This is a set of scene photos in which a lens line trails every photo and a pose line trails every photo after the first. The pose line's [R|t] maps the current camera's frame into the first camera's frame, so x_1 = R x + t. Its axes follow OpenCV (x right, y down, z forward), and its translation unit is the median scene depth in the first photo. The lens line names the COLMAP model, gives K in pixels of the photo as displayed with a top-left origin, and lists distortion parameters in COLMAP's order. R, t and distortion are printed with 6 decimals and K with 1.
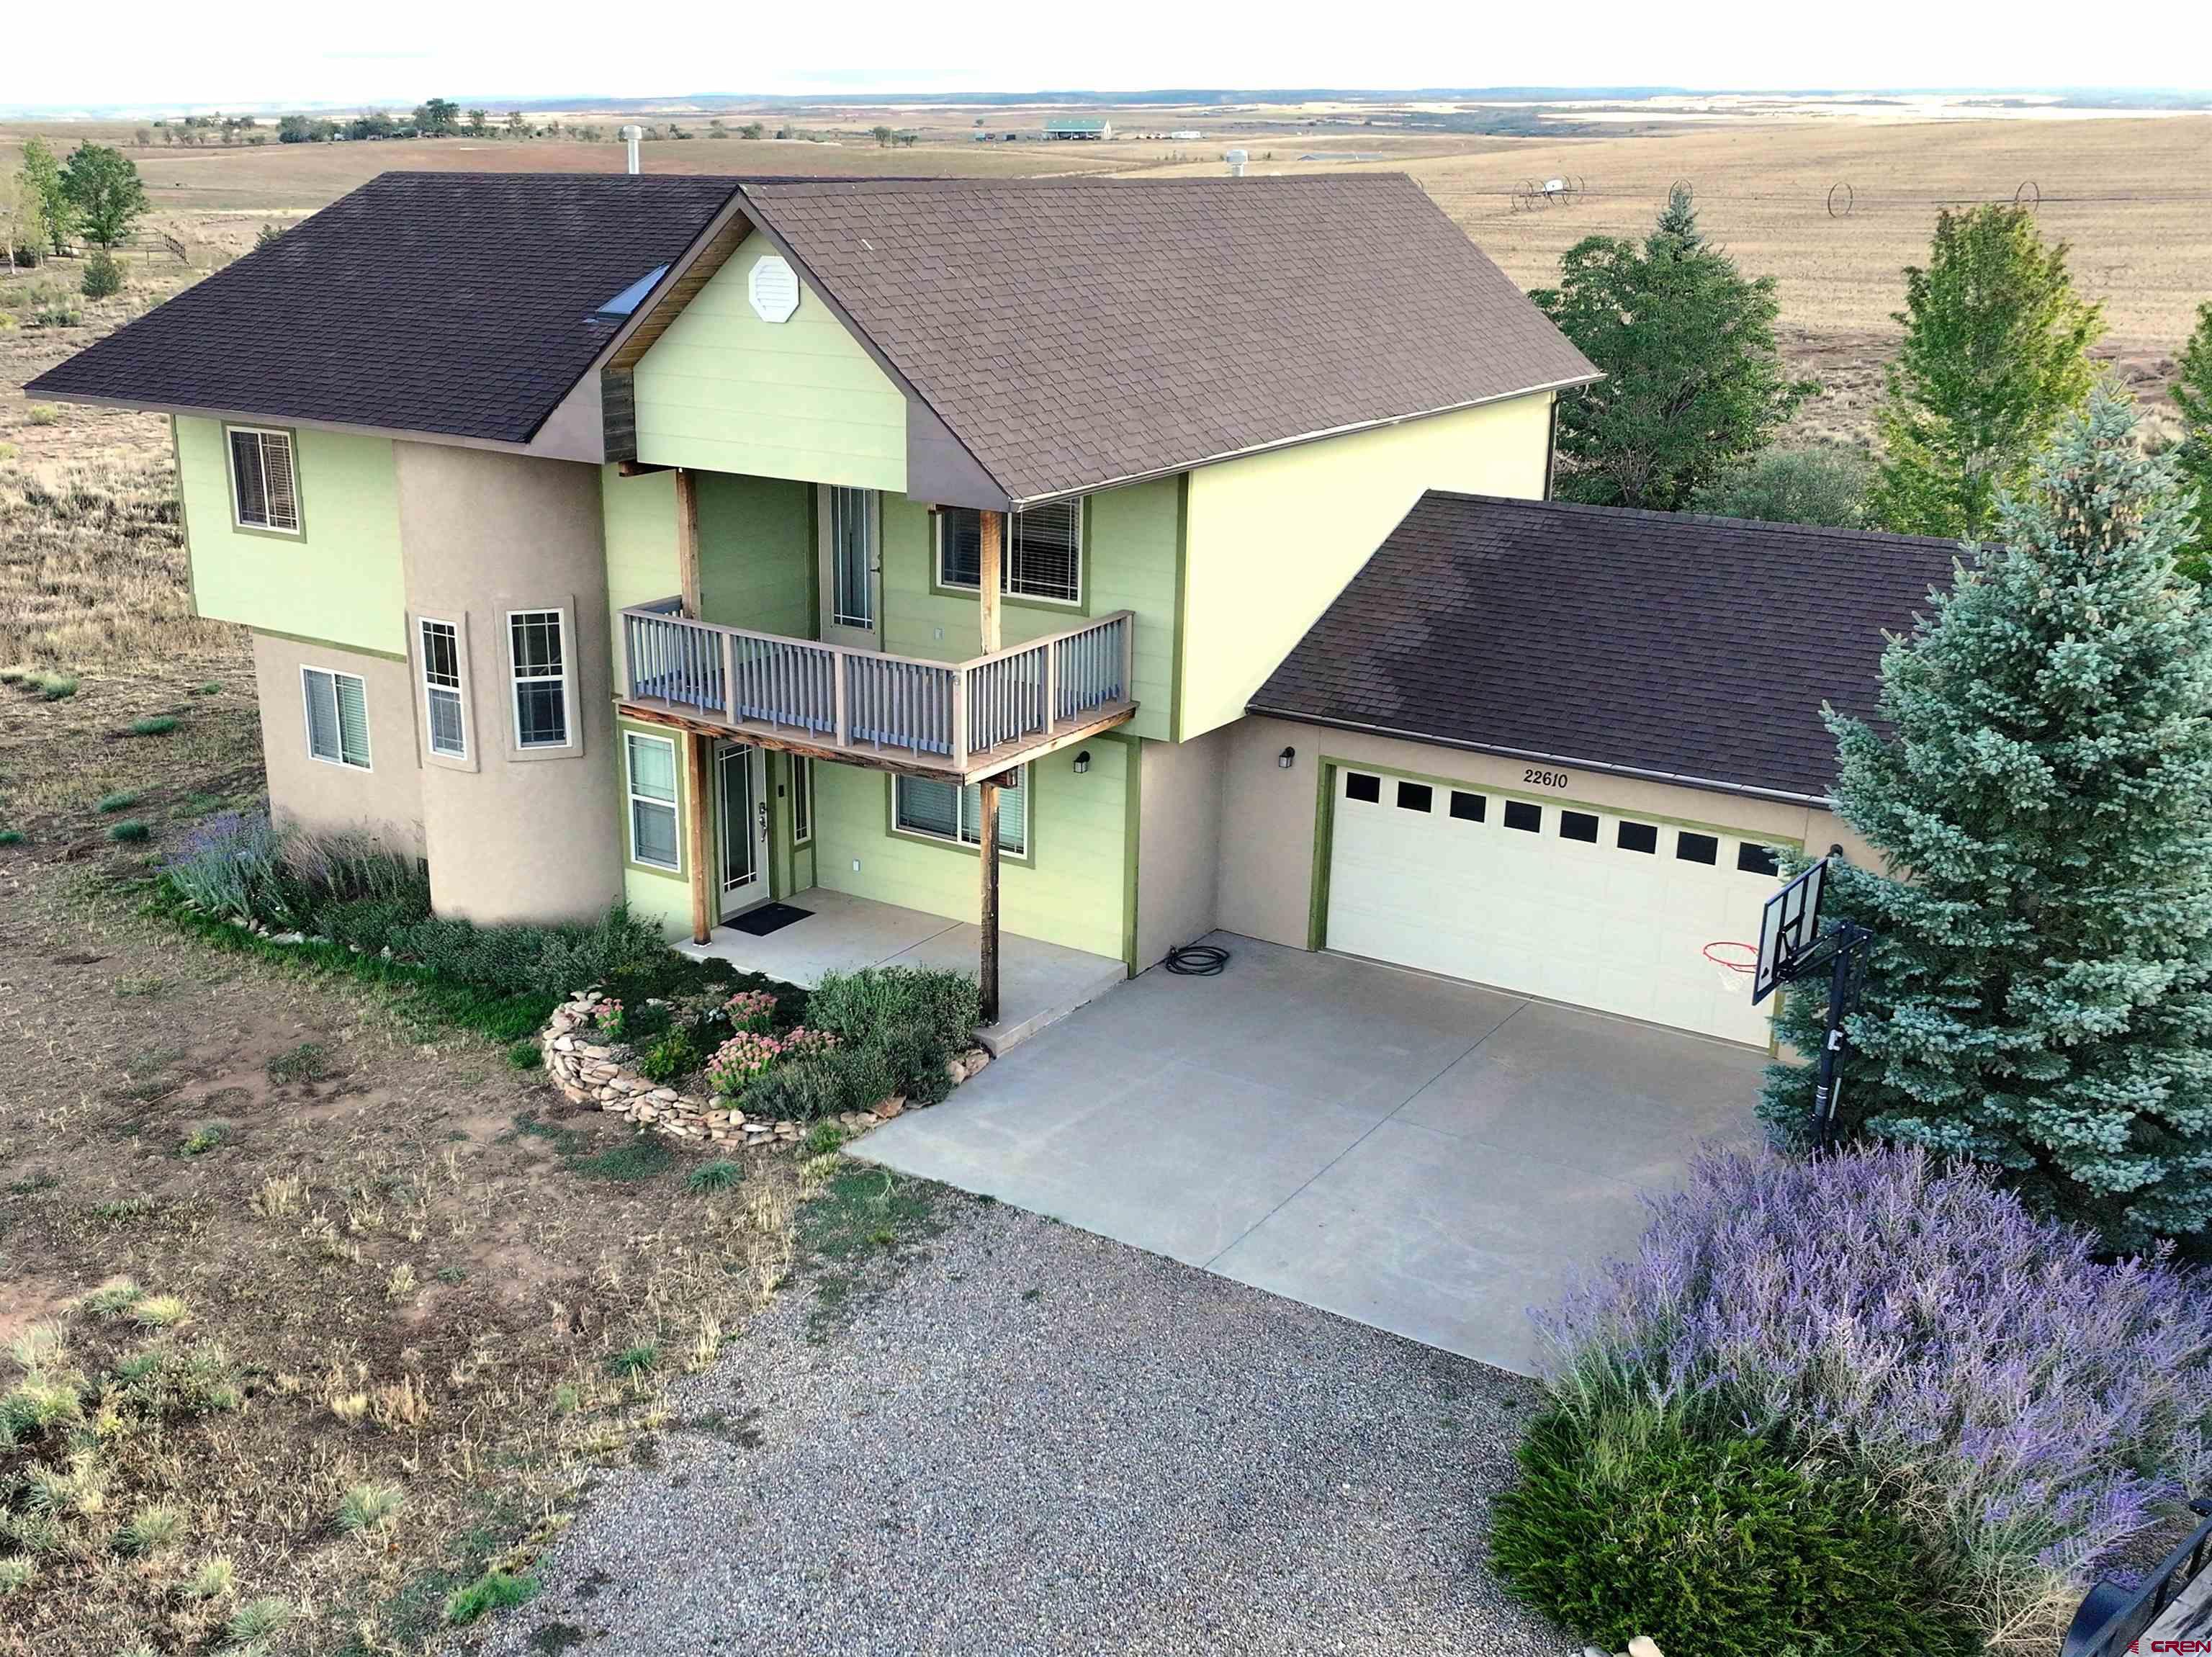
lens RADIAL K [[2076.5, 0, 1104.0], [0, 2076.5, 830.2], [0, 0, 1]] dist [0.004360, 0.000000]
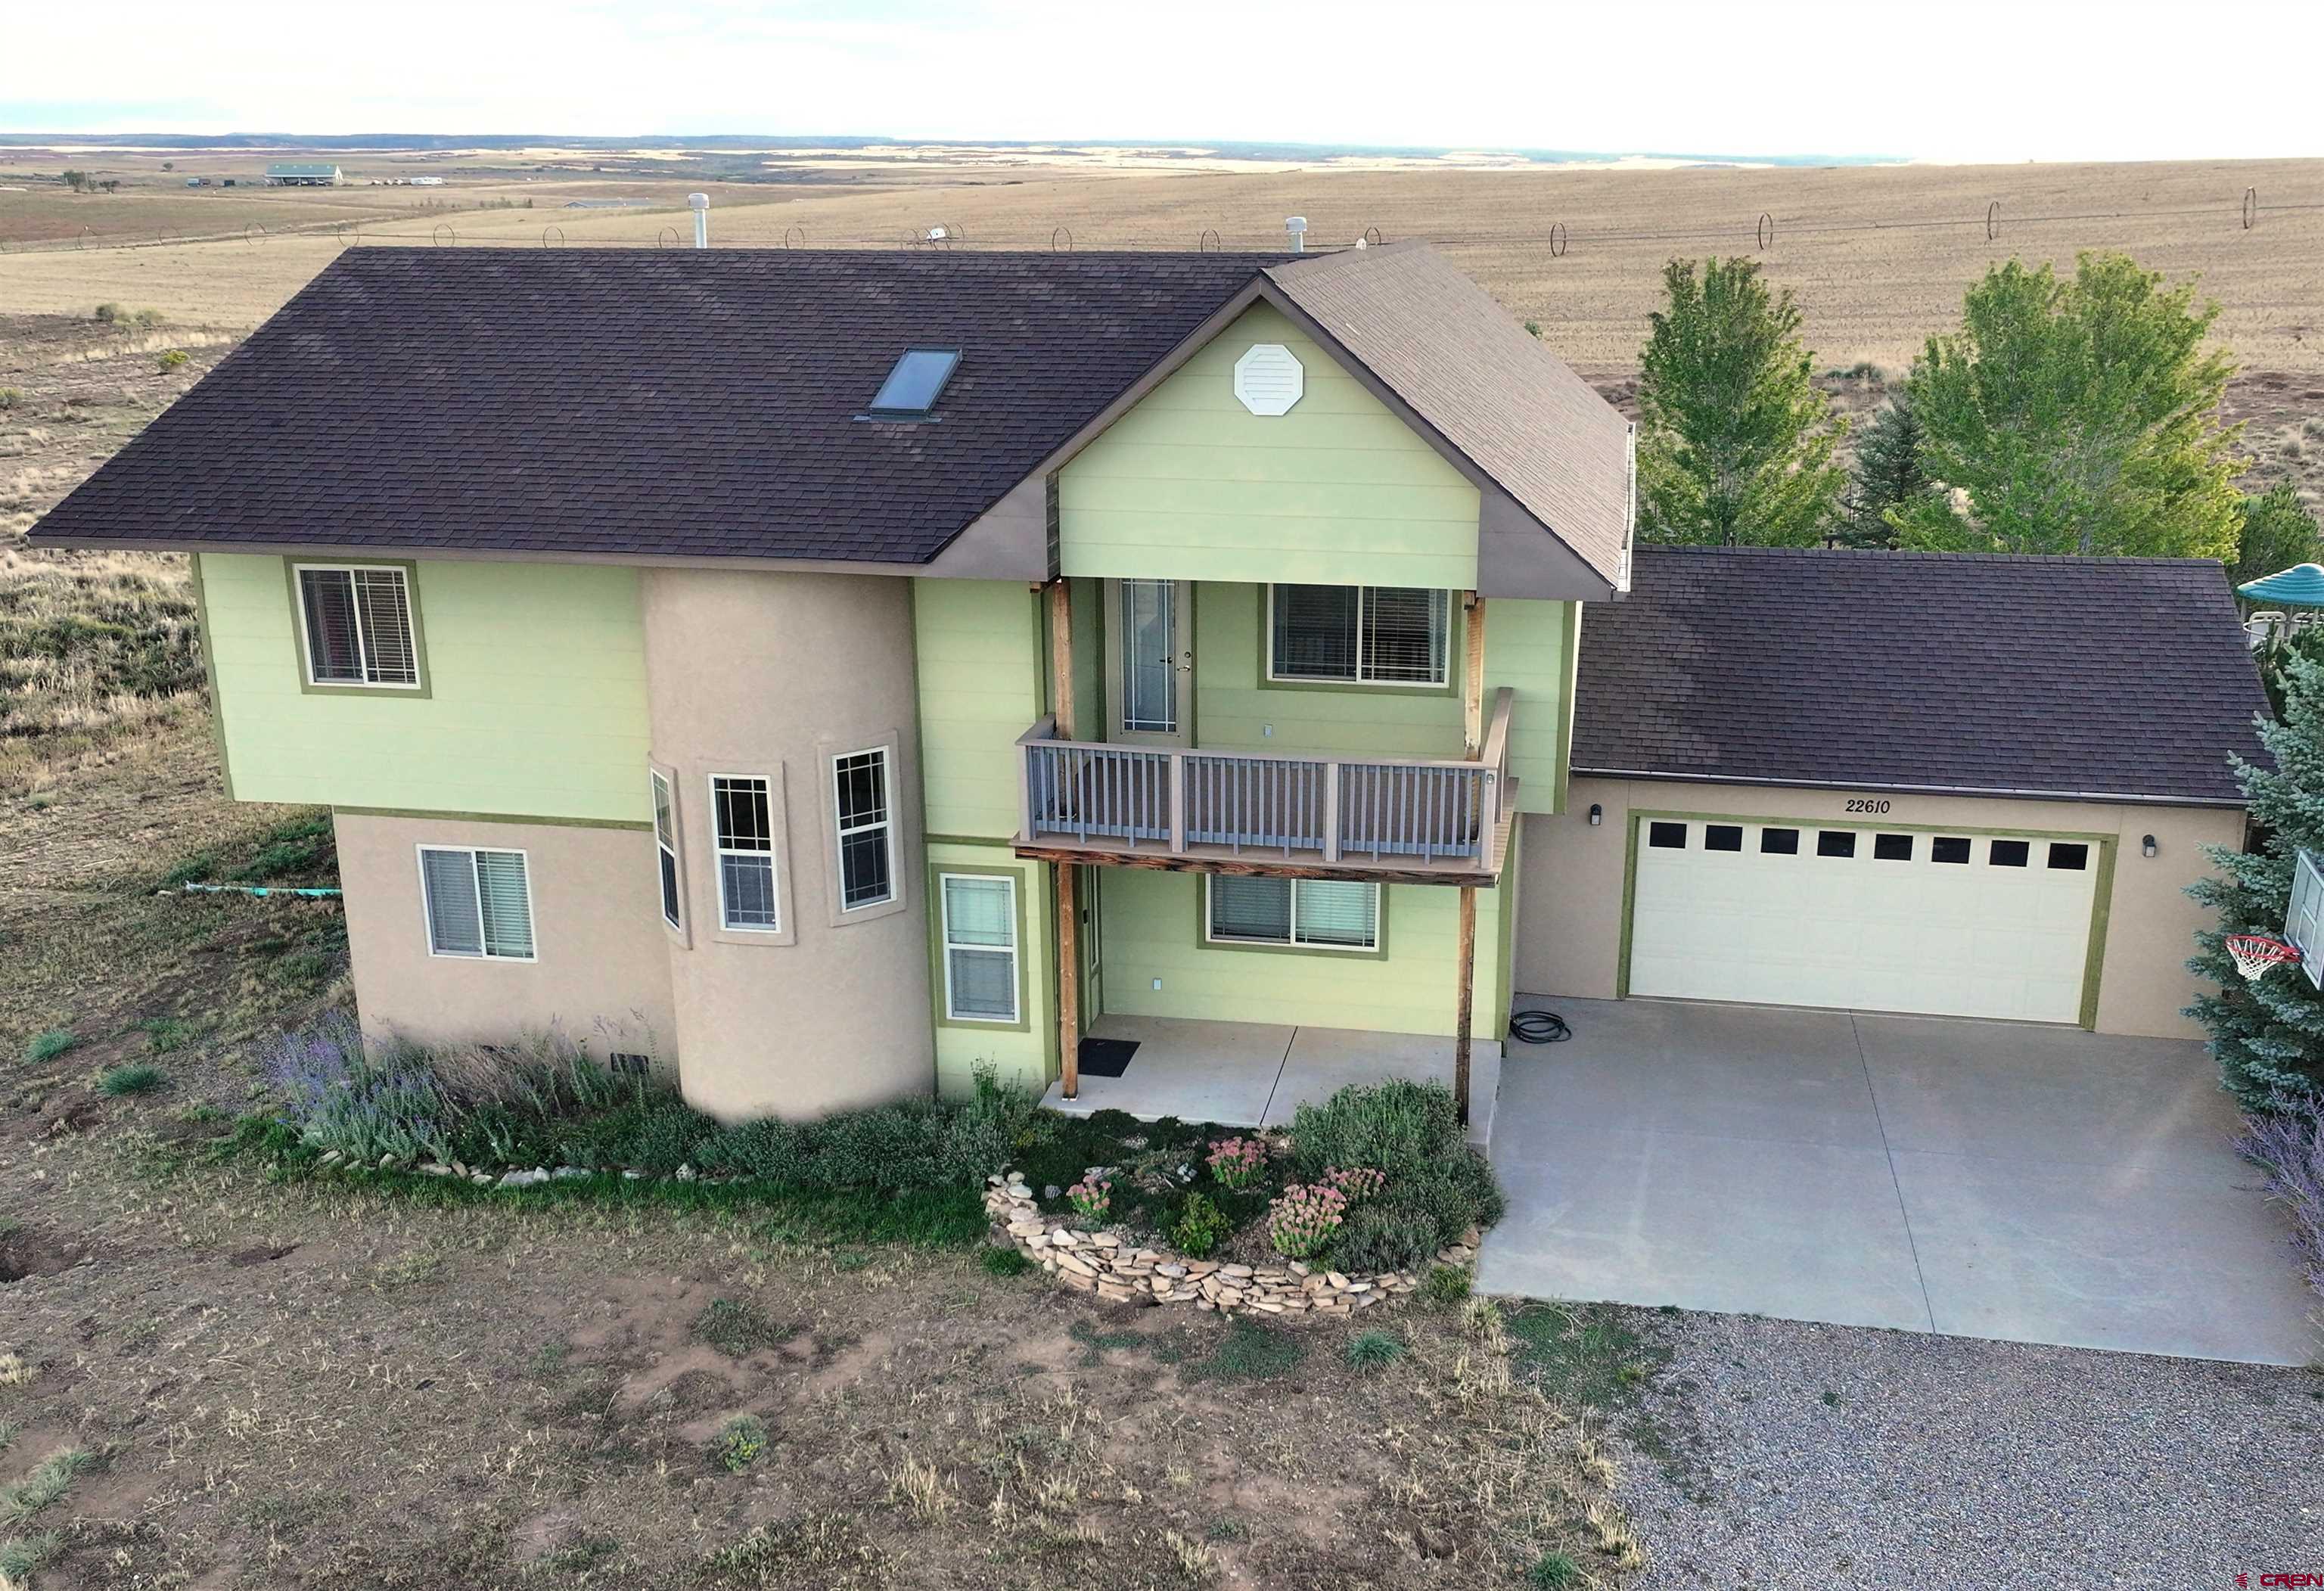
lens RADIAL K [[2000.9, 0, 1164.9], [0, 2000.9, 796.4], [0, 0, 1]] dist [0.001059, 0.006631]
pose [[0.915624, -0.116564, 0.384766, -0.477583], [0.125747, 0.992061, 0.001305, -0.071313], [-0.381864, 0.047189, 0.923013, 0.174808]]
